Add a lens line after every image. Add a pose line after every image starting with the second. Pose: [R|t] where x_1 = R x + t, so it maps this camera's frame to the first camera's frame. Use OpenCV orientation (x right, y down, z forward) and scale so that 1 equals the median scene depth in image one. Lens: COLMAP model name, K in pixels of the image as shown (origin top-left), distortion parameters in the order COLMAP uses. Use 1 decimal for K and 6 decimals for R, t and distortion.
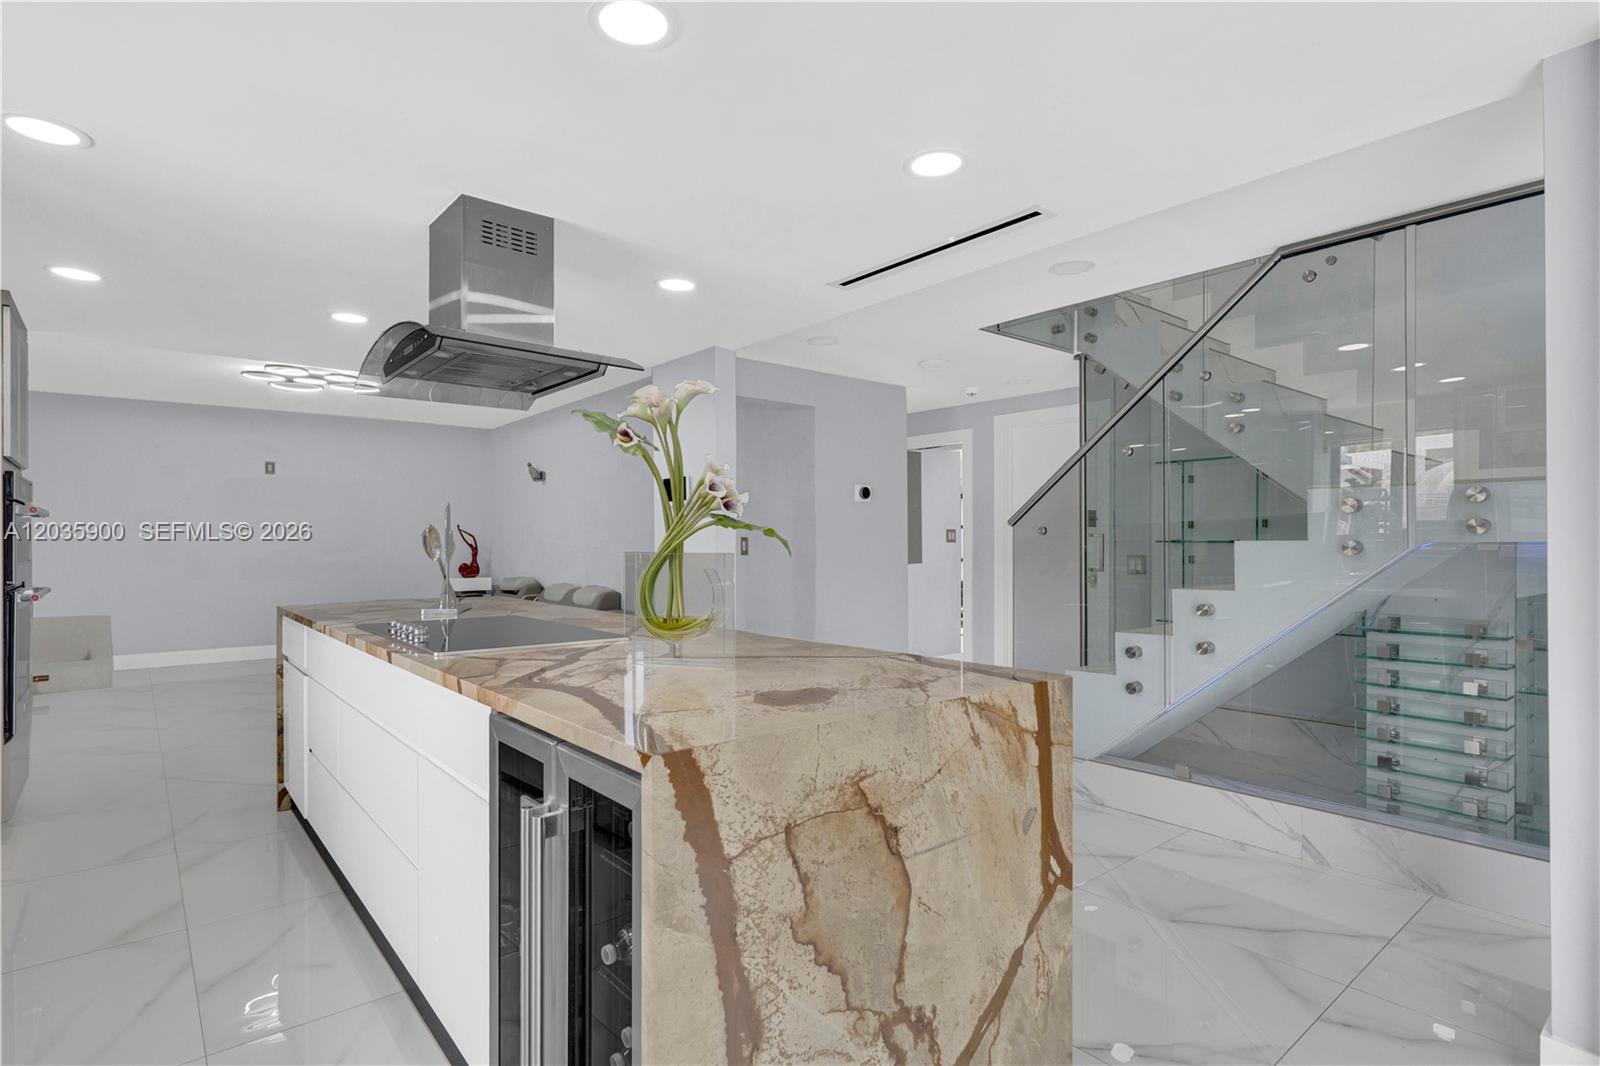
lens RADIAL K [[810.8, 0, 775.4], [0, 810.8, 544.3], [0, 0, 1]] dist [0.002986, 0.000328]
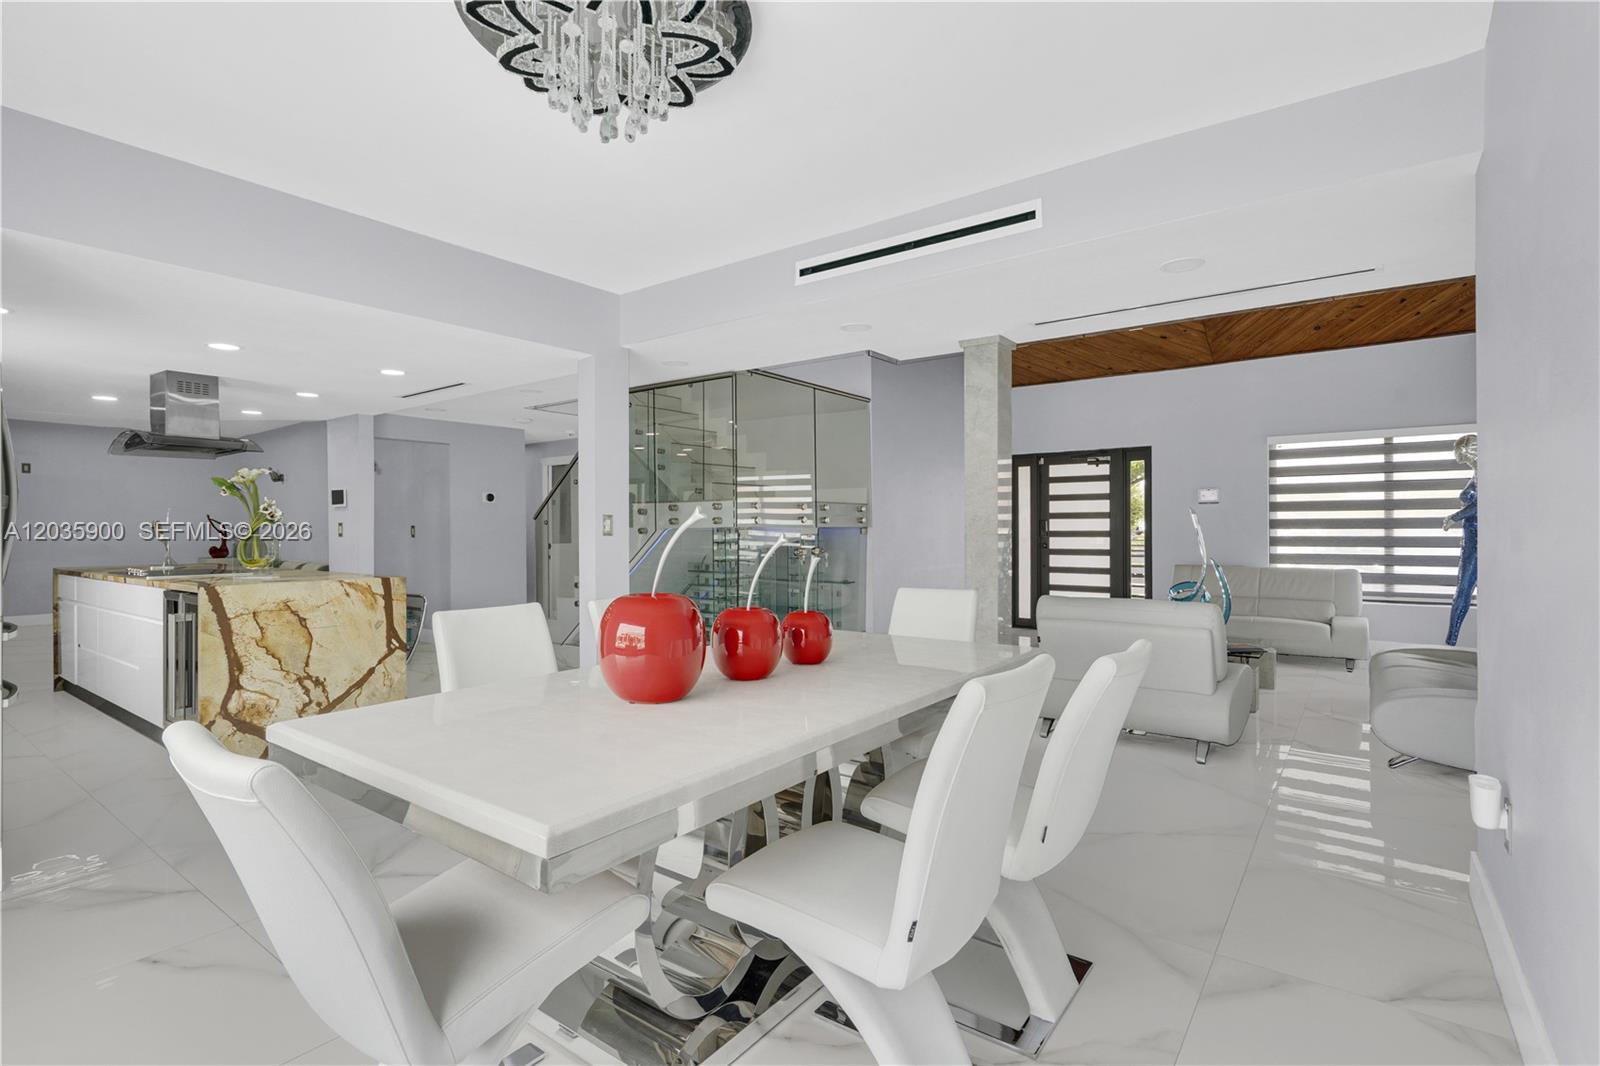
lens RADIAL K [[788.5, 0, 796.2], [0, 788.5, 527.8], [0, 0, 1]] dist [-0.001283, -0.000336]
pose [[0.971828, -0.003366, 0.235667, 1.247190], [0.003937, 0.999990, -0.001952, 0.003444], [-0.235658, 0.002825, 0.971832, -2.381979]]
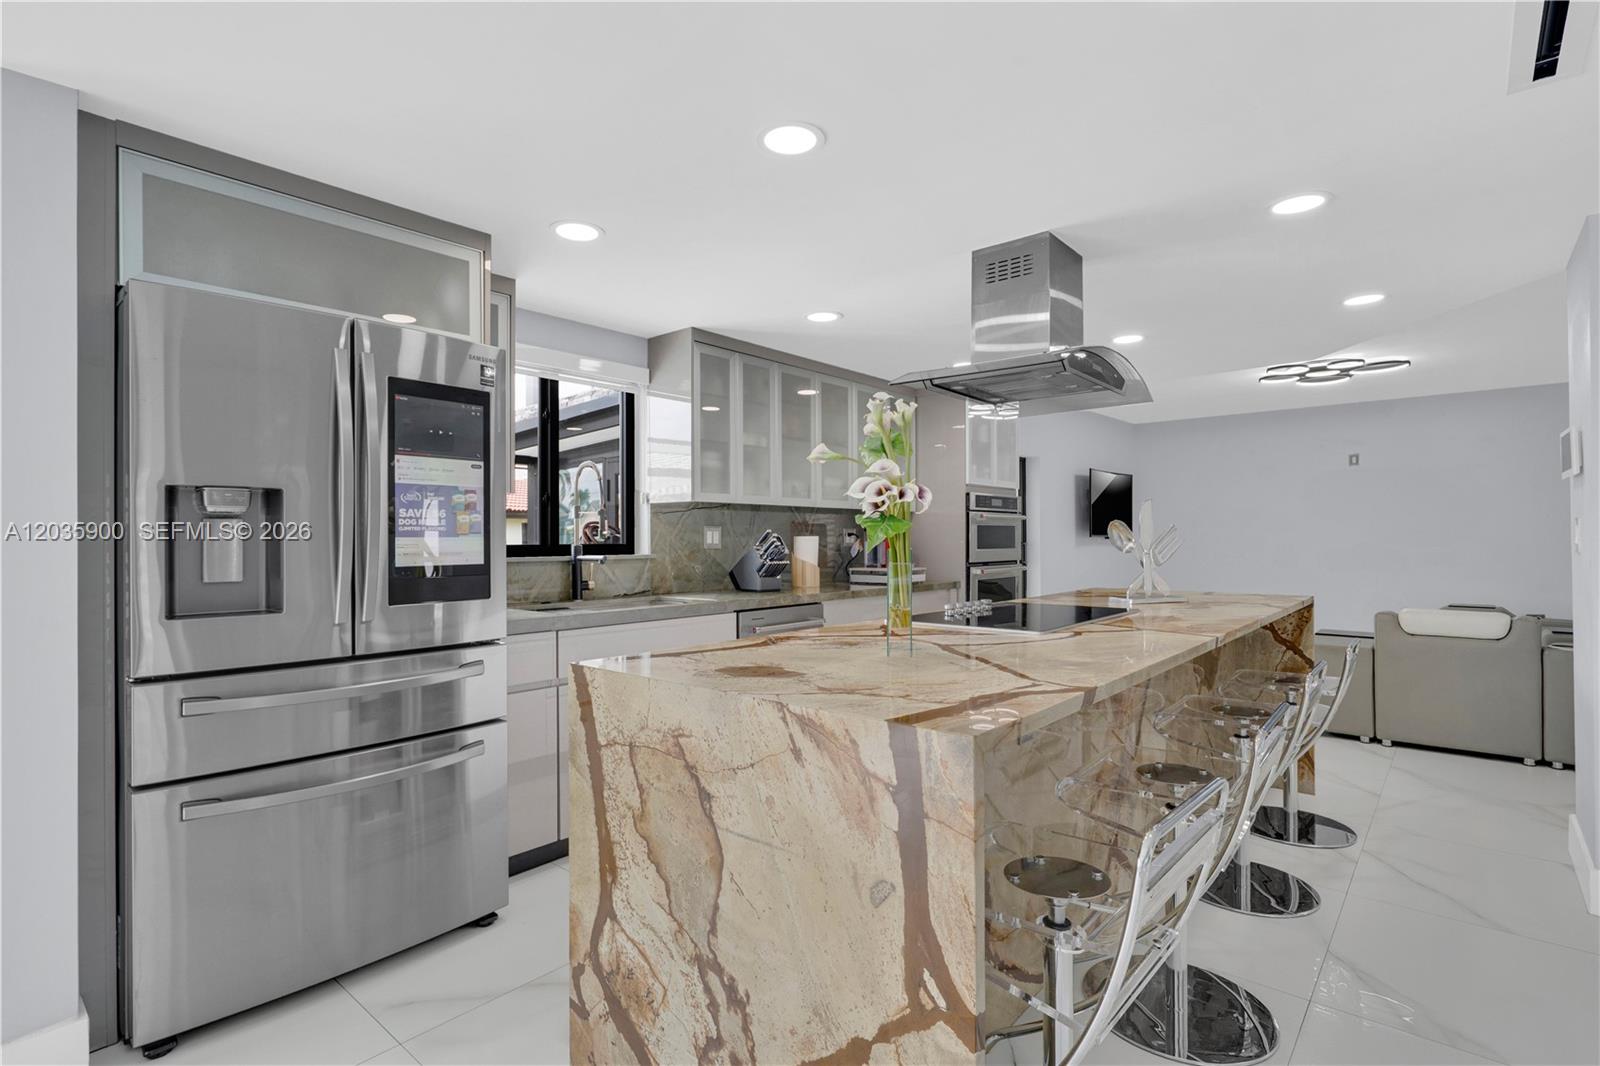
lens RADIAL K [[766.0, 0, 796.0], [0, 766.0, 527.7], [0, 0, 1]] dist [-0.001899, 0.000019]
pose [[0.176321, -0.013417, -0.984241, 1.166559], [0.005244, 0.999906, -0.012691, -0.005981], [0.984319, -0.002923, 0.176374, 0.889932]]
